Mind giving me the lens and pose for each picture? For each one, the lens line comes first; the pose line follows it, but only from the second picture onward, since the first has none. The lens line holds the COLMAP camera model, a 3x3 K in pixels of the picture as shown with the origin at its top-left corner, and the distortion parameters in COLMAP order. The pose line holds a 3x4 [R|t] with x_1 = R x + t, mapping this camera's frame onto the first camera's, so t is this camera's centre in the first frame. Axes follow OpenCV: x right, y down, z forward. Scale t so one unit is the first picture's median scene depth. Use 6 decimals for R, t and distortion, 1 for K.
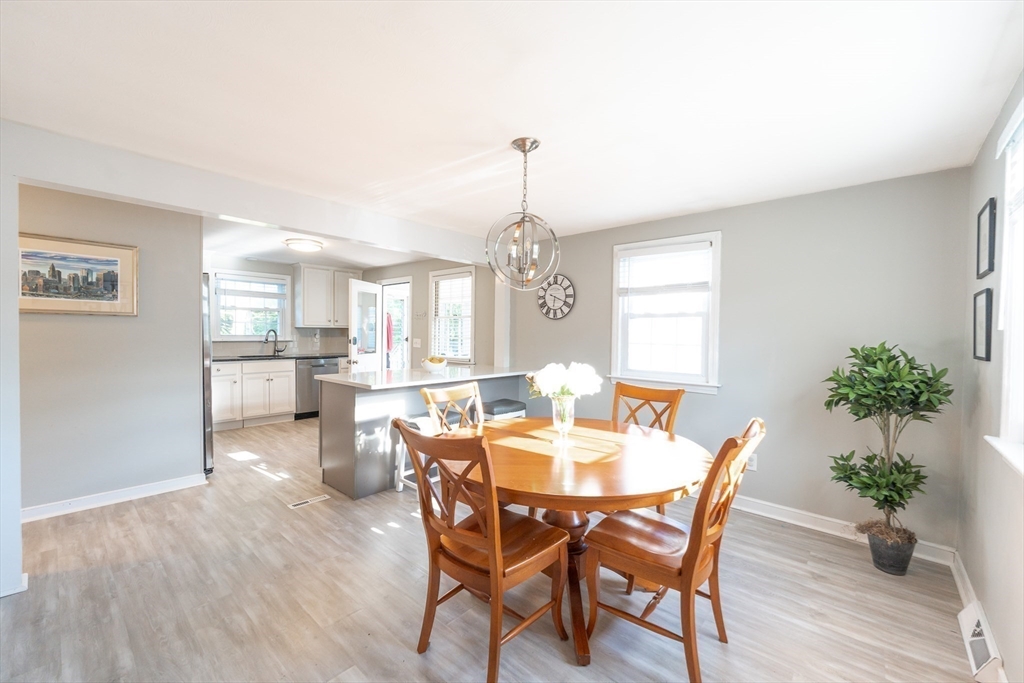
lens RADIAL K [[411.0, 0, 512.0], [0, 411.0, 341.5], [0, 0, 1]] dist [-0.002404, -0.000061]
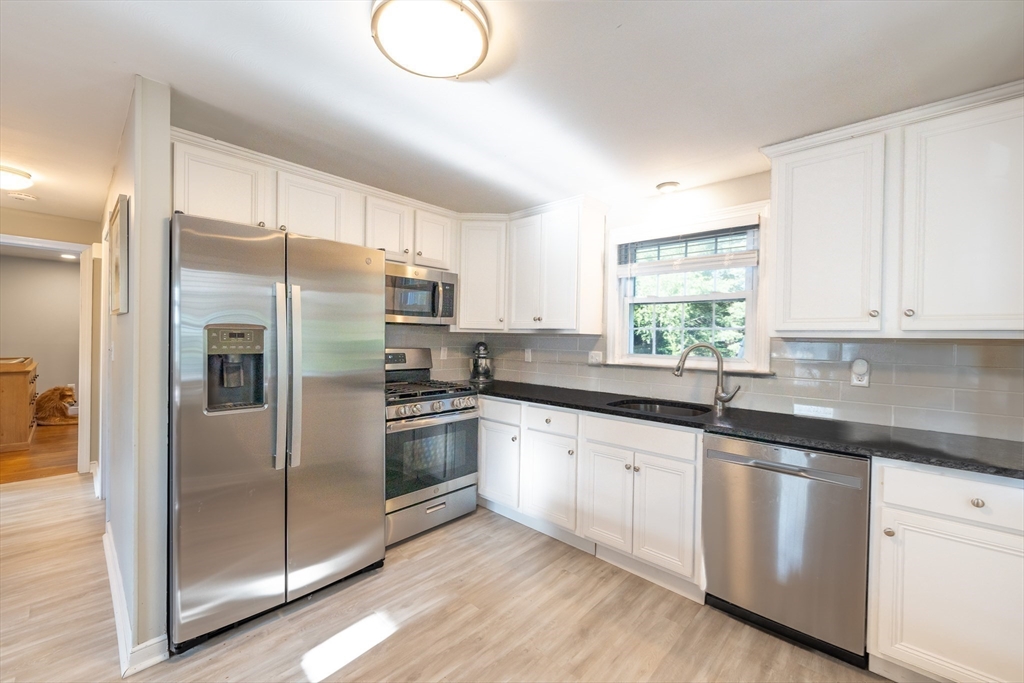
lens RADIAL K [[416.1, 0, 512.0], [0, 416.1, 341.5], [0, 0, 1]] dist [-0.001885, -0.000147]
pose [[-0.016927, -0.002889, -0.999853, -0.298561], [-0.043952, 0.999031, -0.002143, -0.039616], [0.998890, 0.043909, -0.017038, 1.446244]]
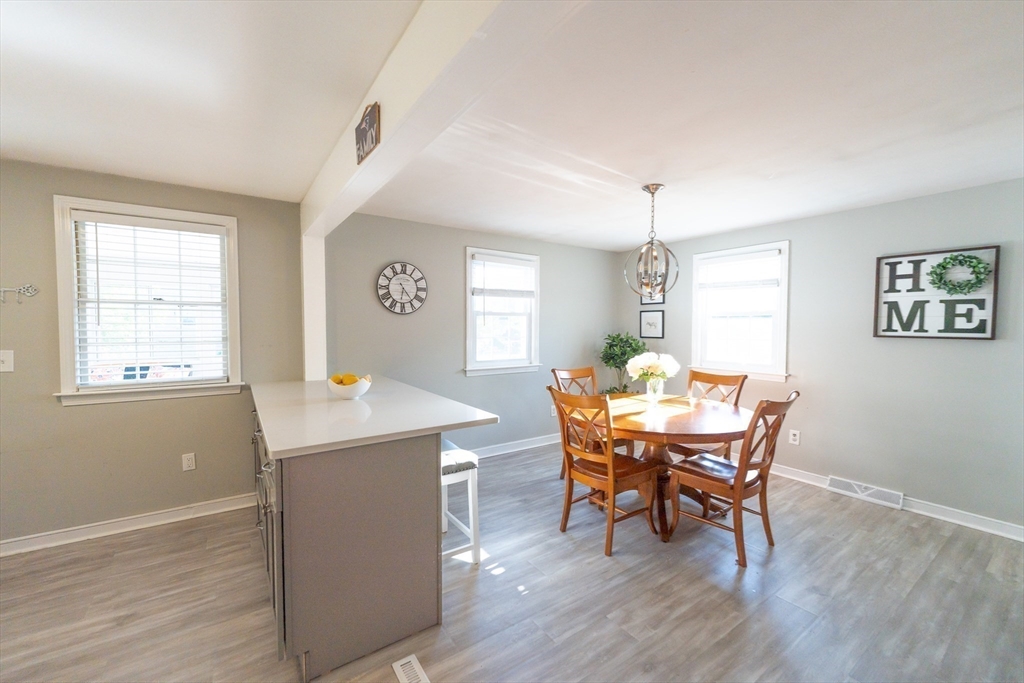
lens RADIAL K [[411.0, 0, 512.0], [0, 411.0, 341.5], [0, 0, 1]] dist [-0.002404, -0.000061]
pose [[0.236662, -0.051326, 0.970235, -0.865086], [0.021139, 0.998639, 0.047672, -0.041773], [-0.971362, 0.009228, 0.237425, 0.719484]]
